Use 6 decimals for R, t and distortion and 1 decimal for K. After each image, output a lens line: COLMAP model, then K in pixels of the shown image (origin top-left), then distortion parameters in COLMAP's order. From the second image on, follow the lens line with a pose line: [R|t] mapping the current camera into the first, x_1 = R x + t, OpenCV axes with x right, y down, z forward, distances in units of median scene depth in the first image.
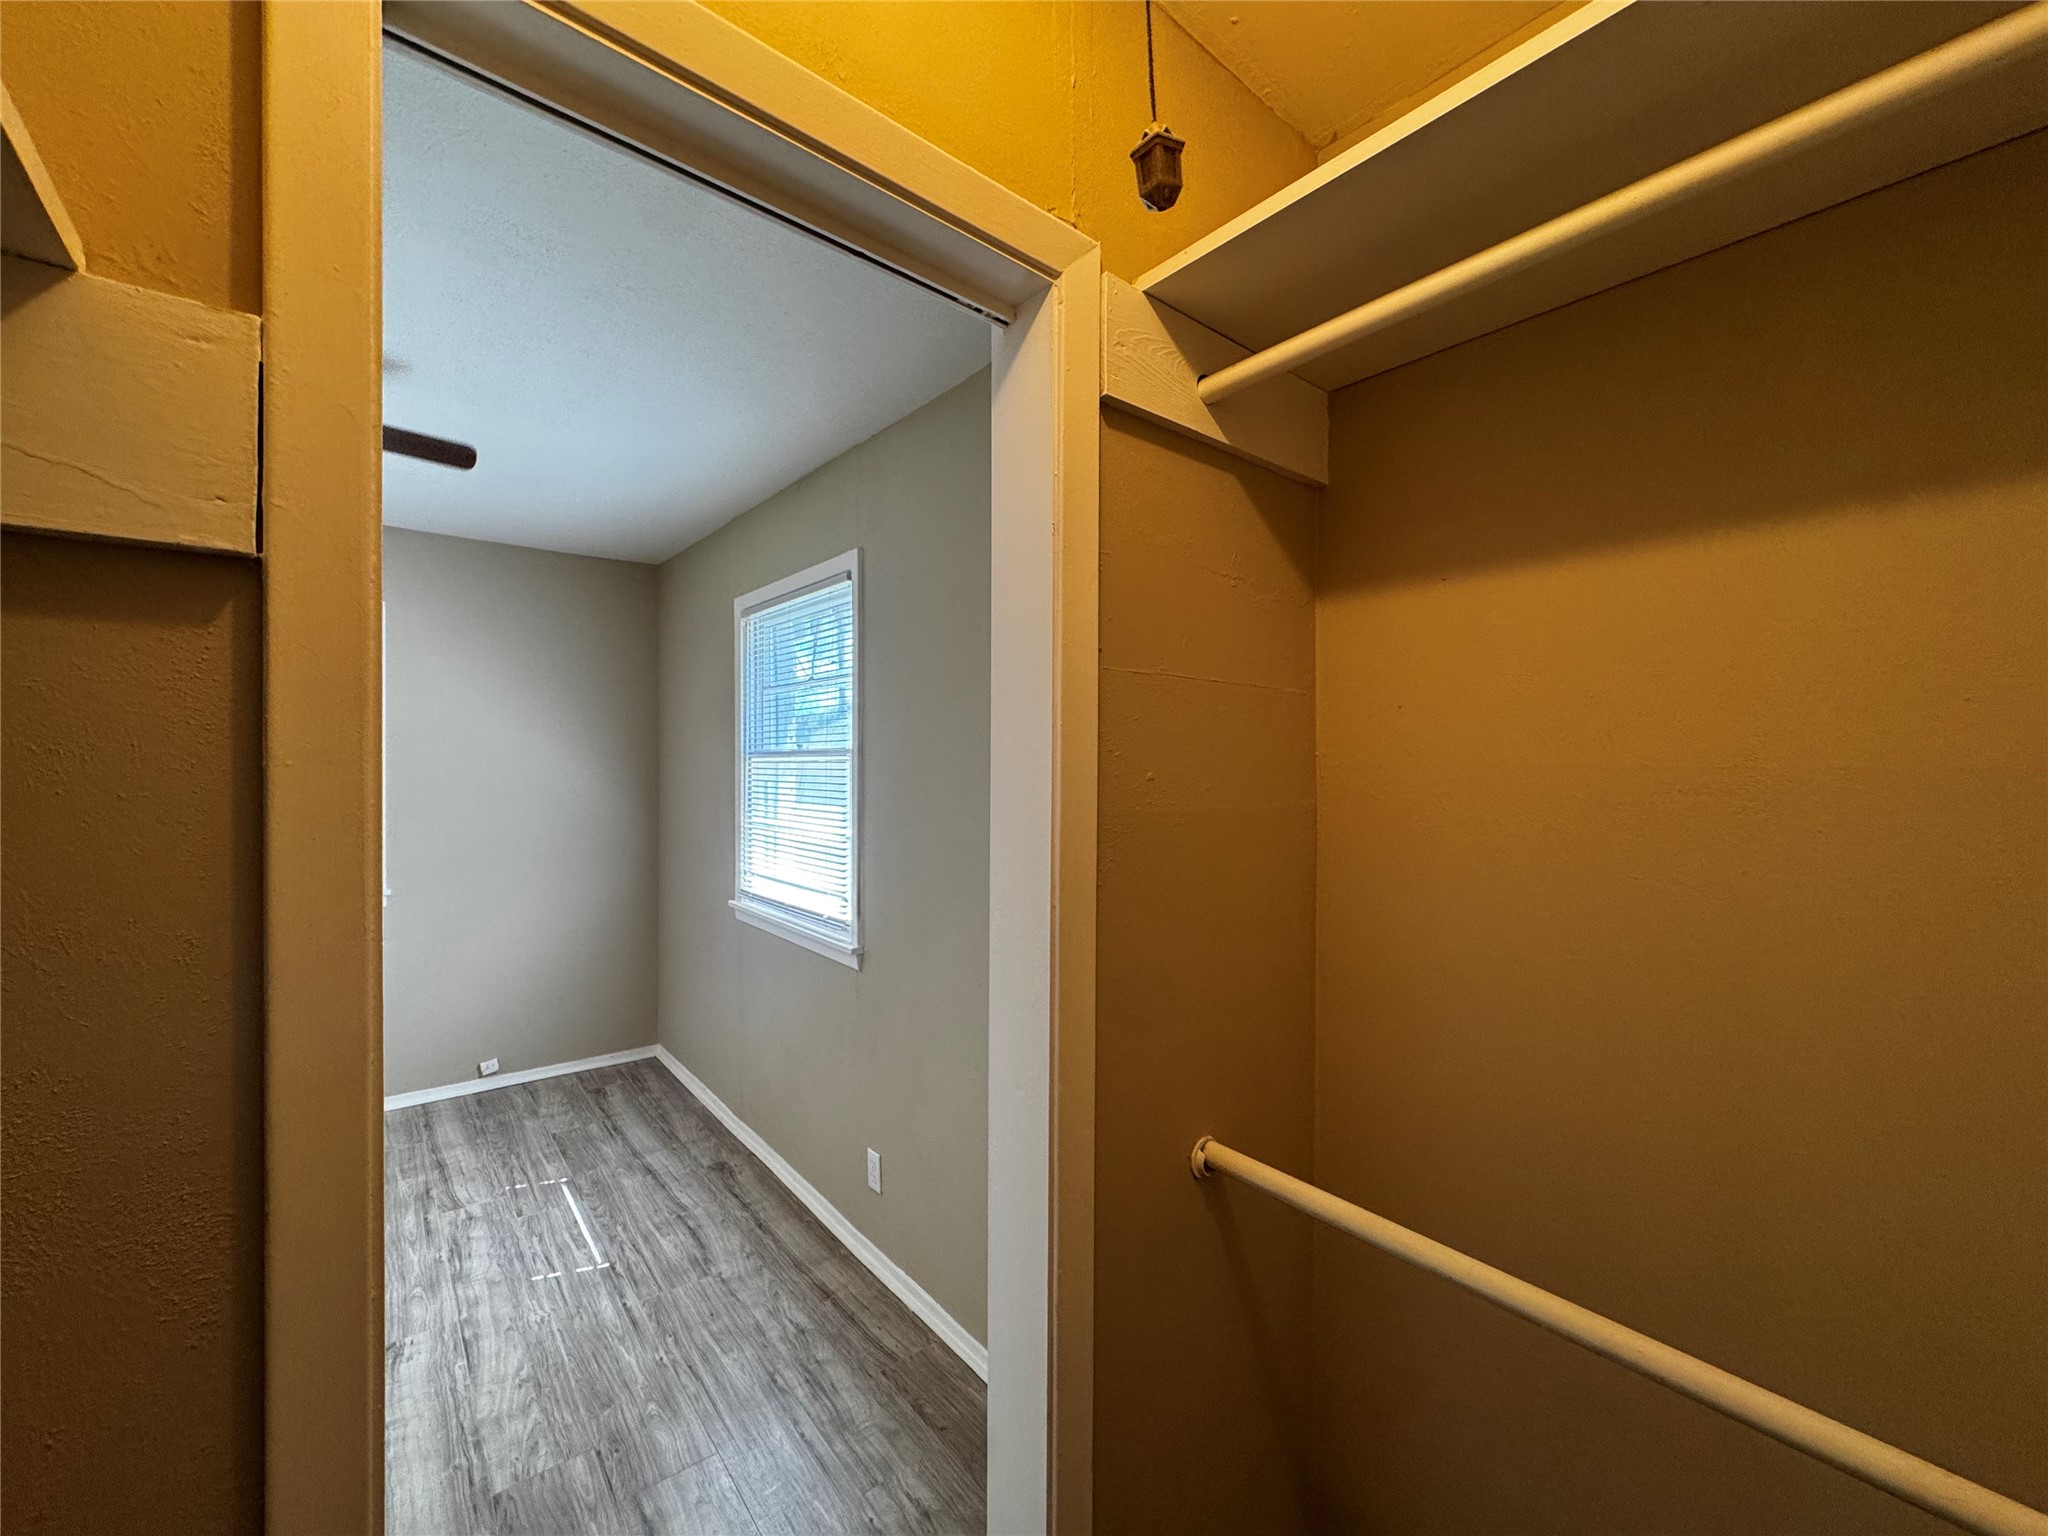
lens RADIAL K [[814.4, 0, 1022.0], [0, 814.4, 776.3], [0, 0, 1]] dist [-0.002433, -0.000211]
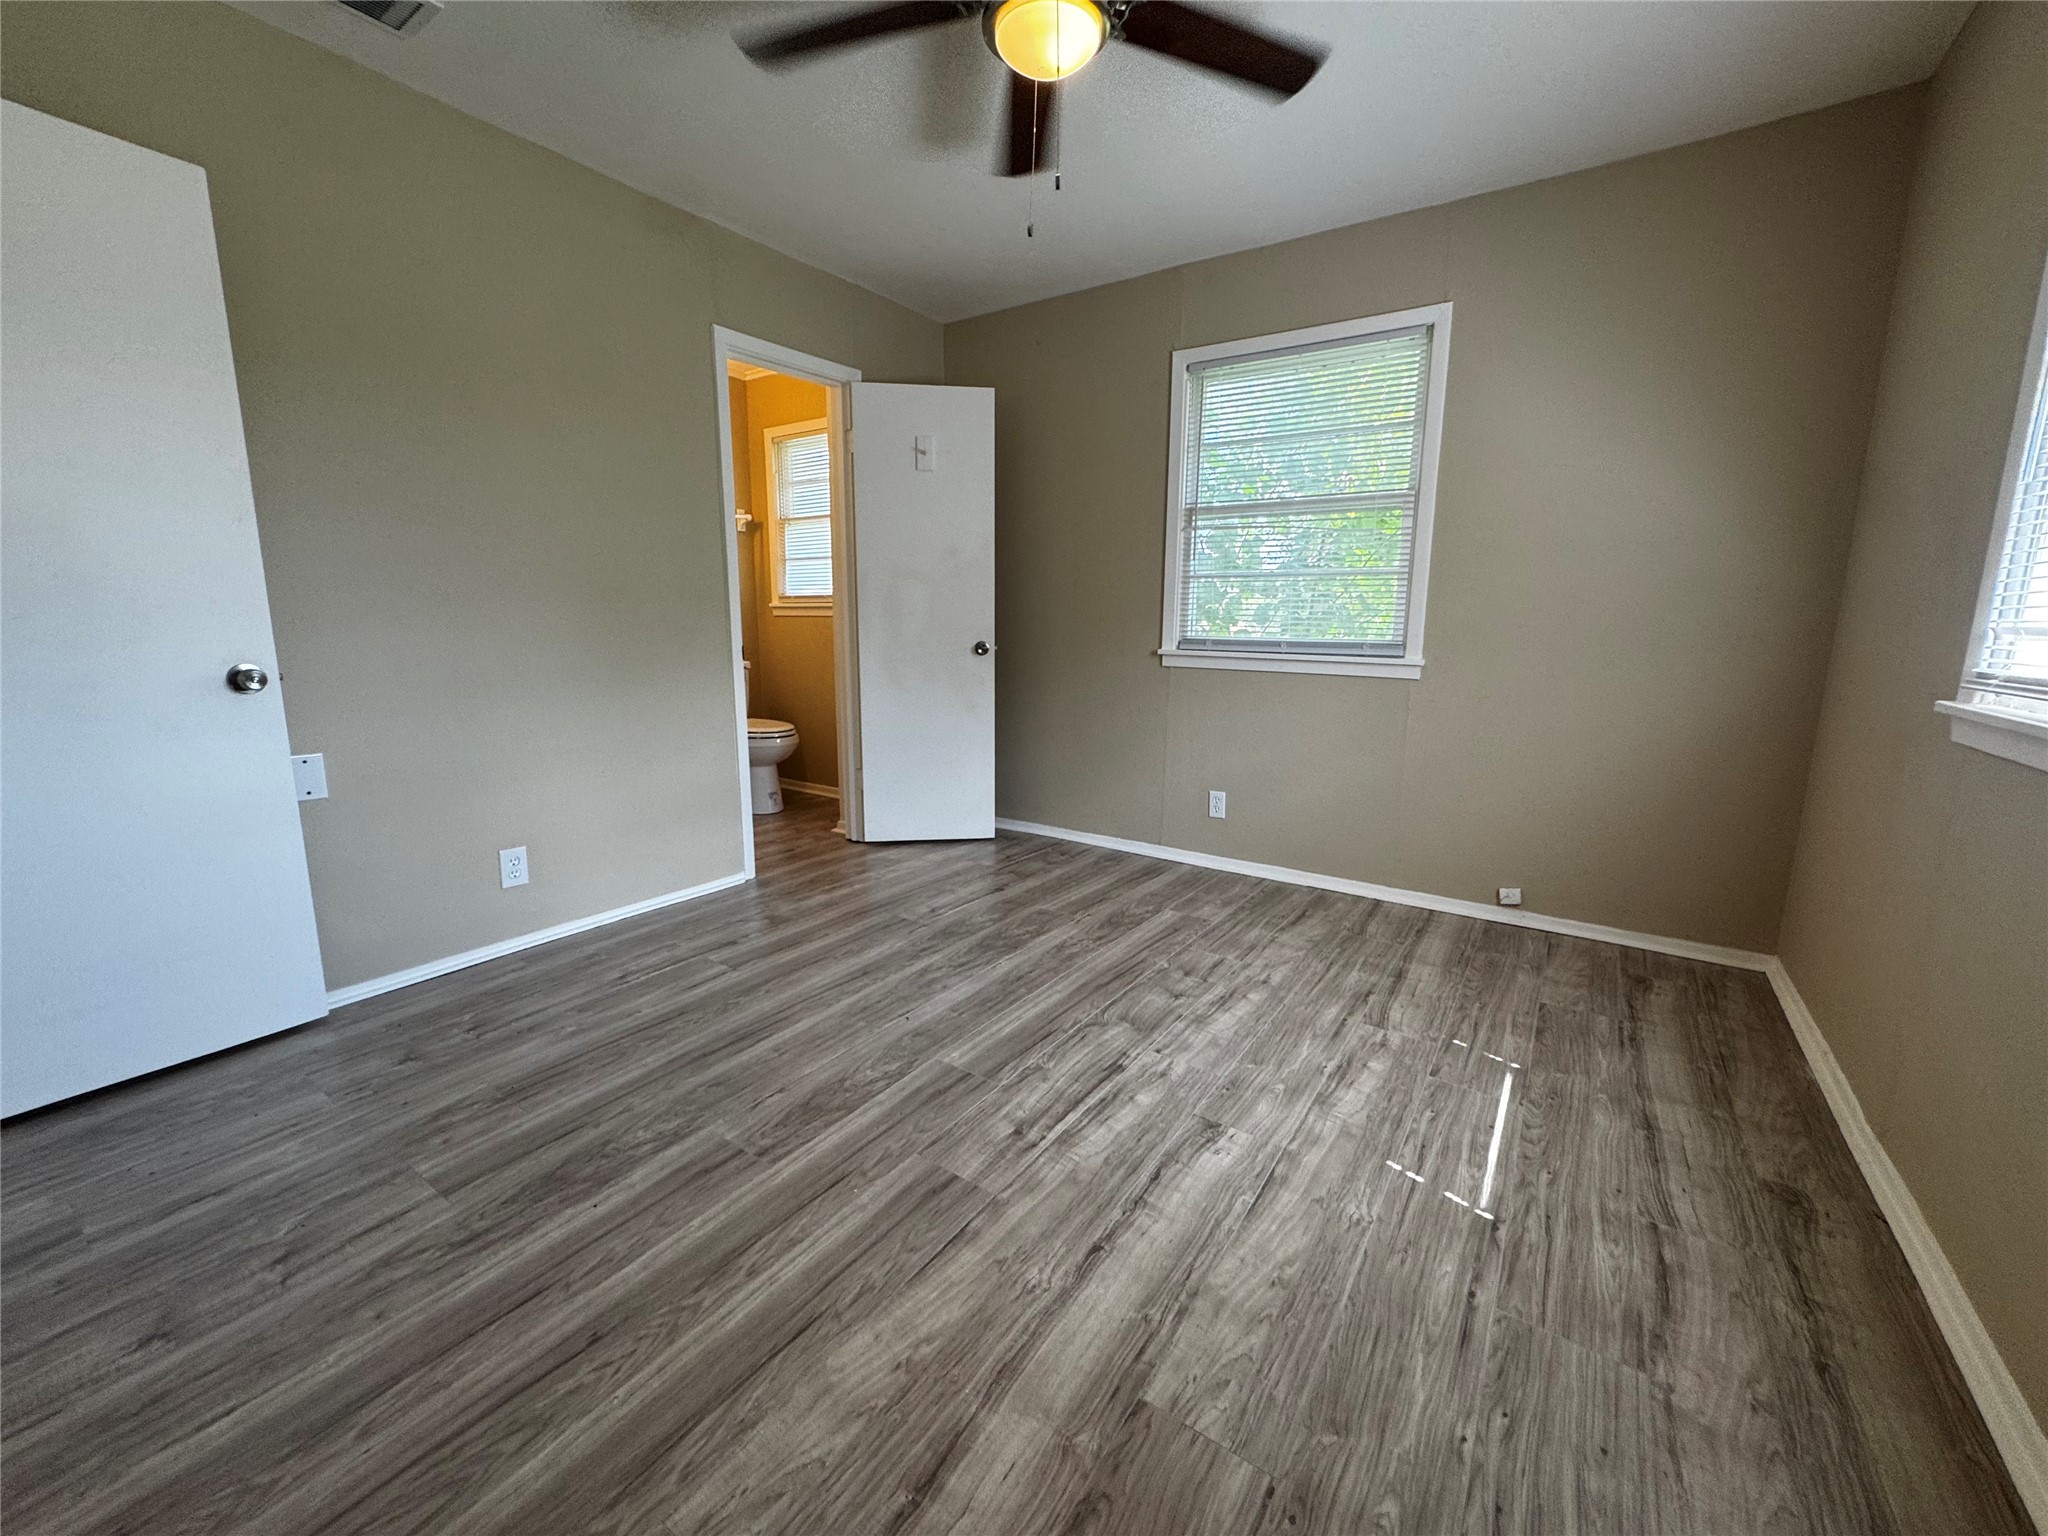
lens RADIAL K [[814.4, 0, 1026.2], [0, 814.4, 771.6], [0, 0, 1]] dist [-0.002433, -0.000211]
pose [[0.278313, 0.167211, -0.945824, -0.076716], [-0.018811, 0.985490, 0.168688, 0.165148], [0.960306, -0.029156, 0.277420, 0.485064]]
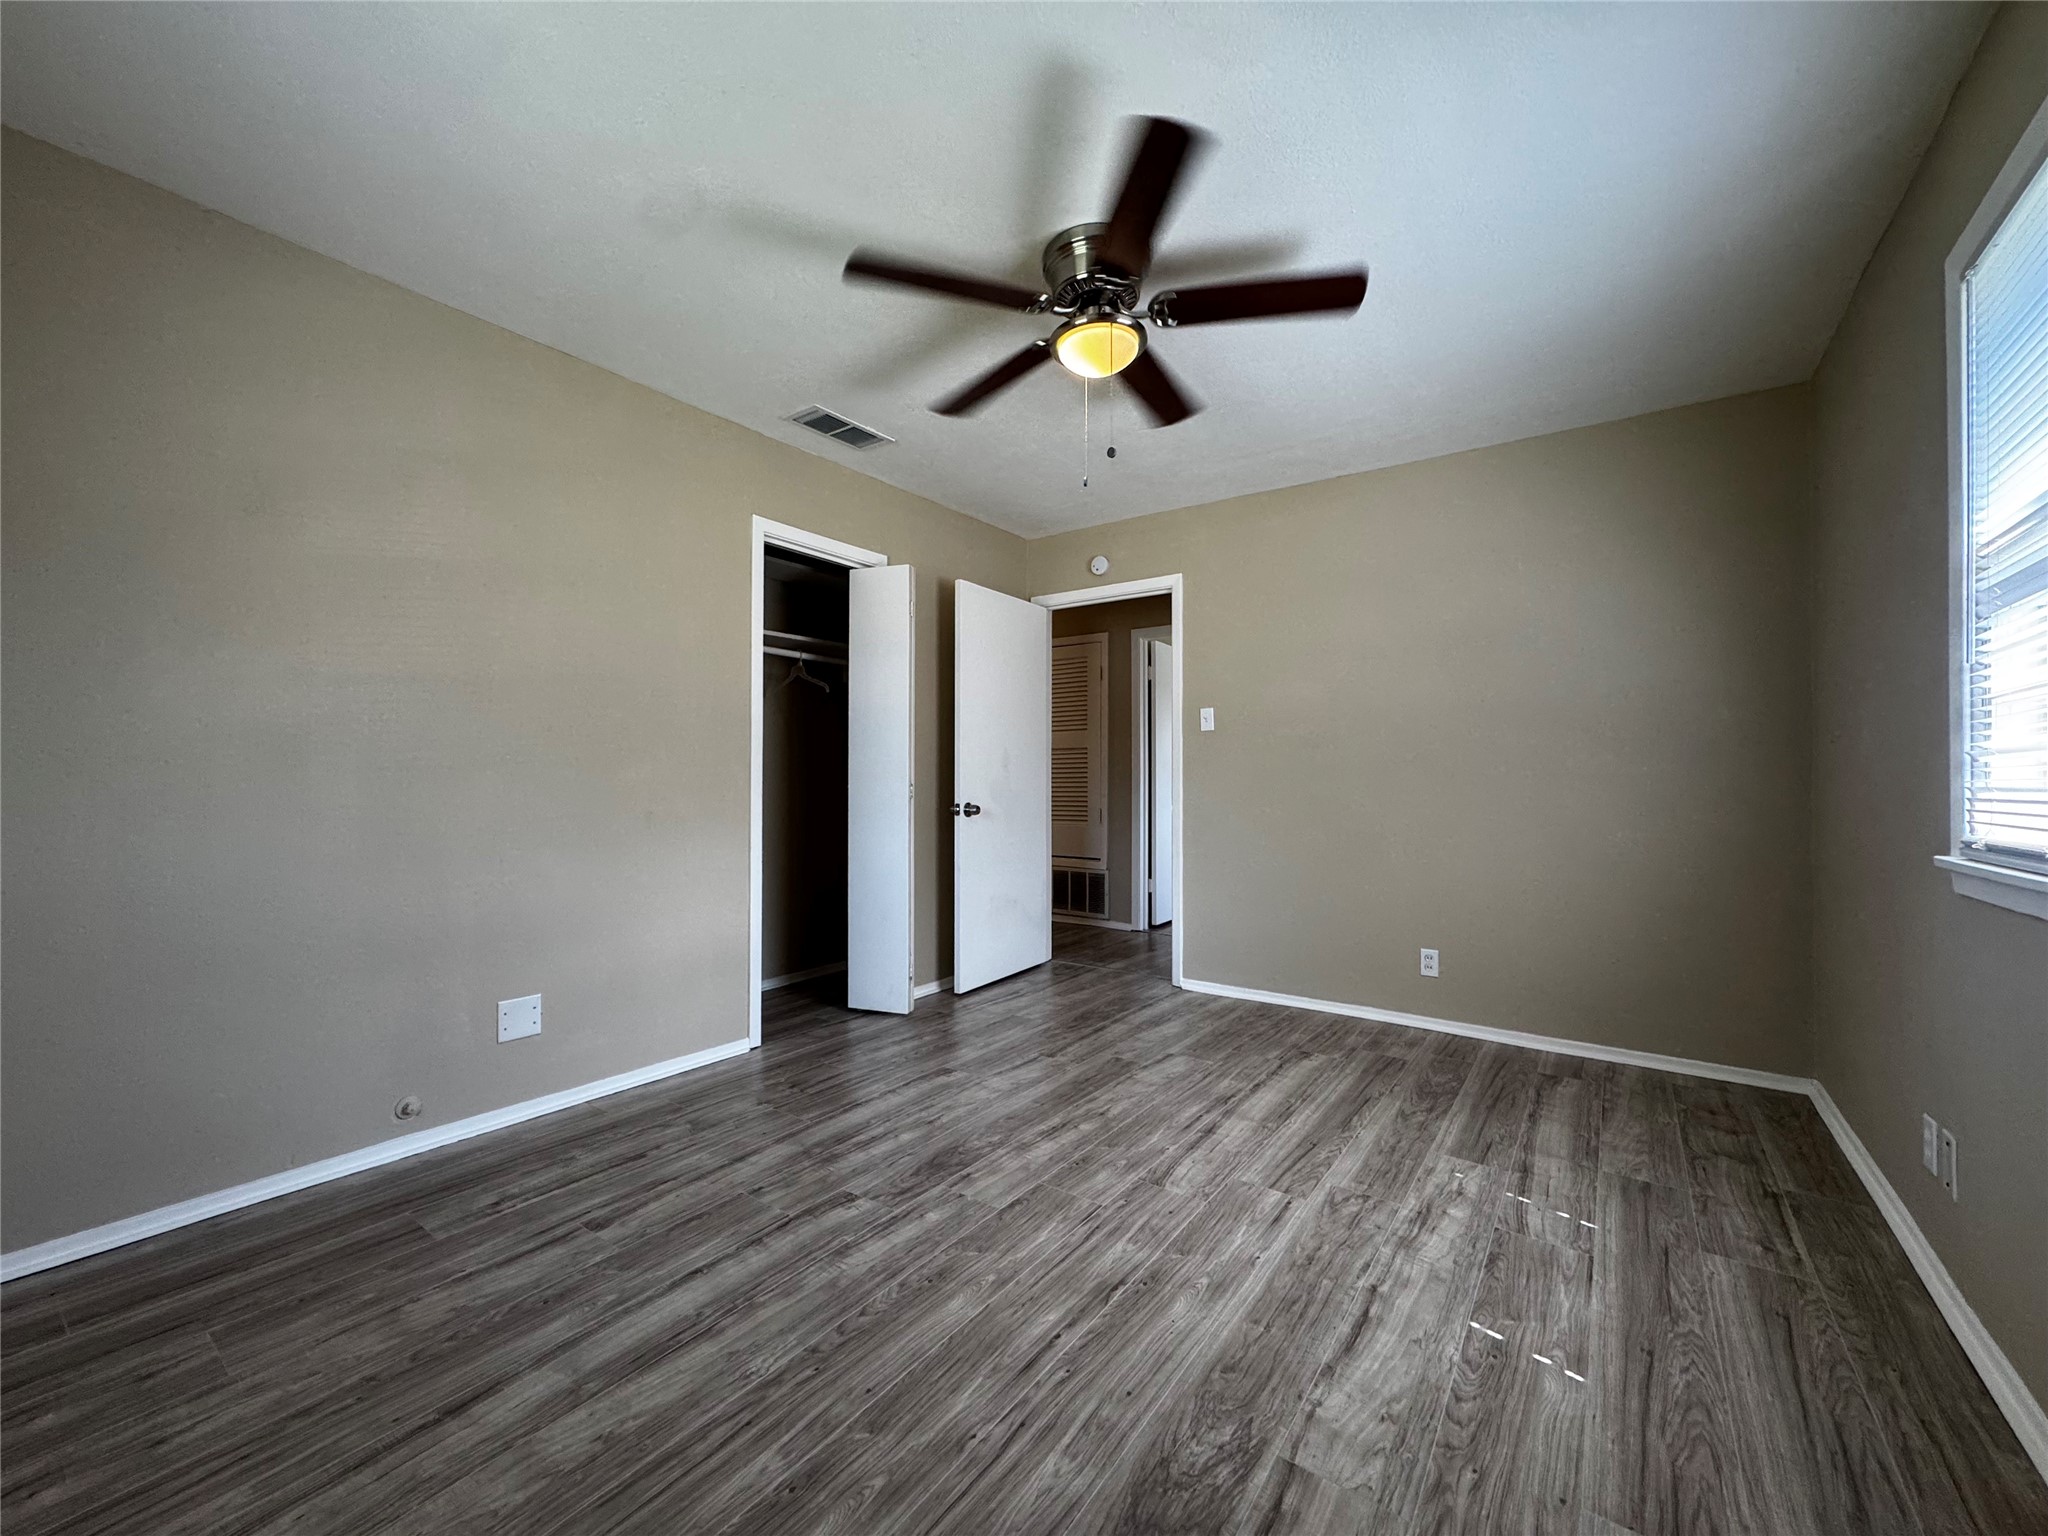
lens RADIAL K [[814.4, 0, 1028.4], [0, 814.4, 777.8], [0, 0, 1]] dist [-0.002433, -0.000211]
pose [[0.254152, -0.010763, -0.967104, -0.002174], [-0.017969, 0.999713, -0.015848, 0.160847], [0.966997, 0.021406, 0.253886, 0.395888]]
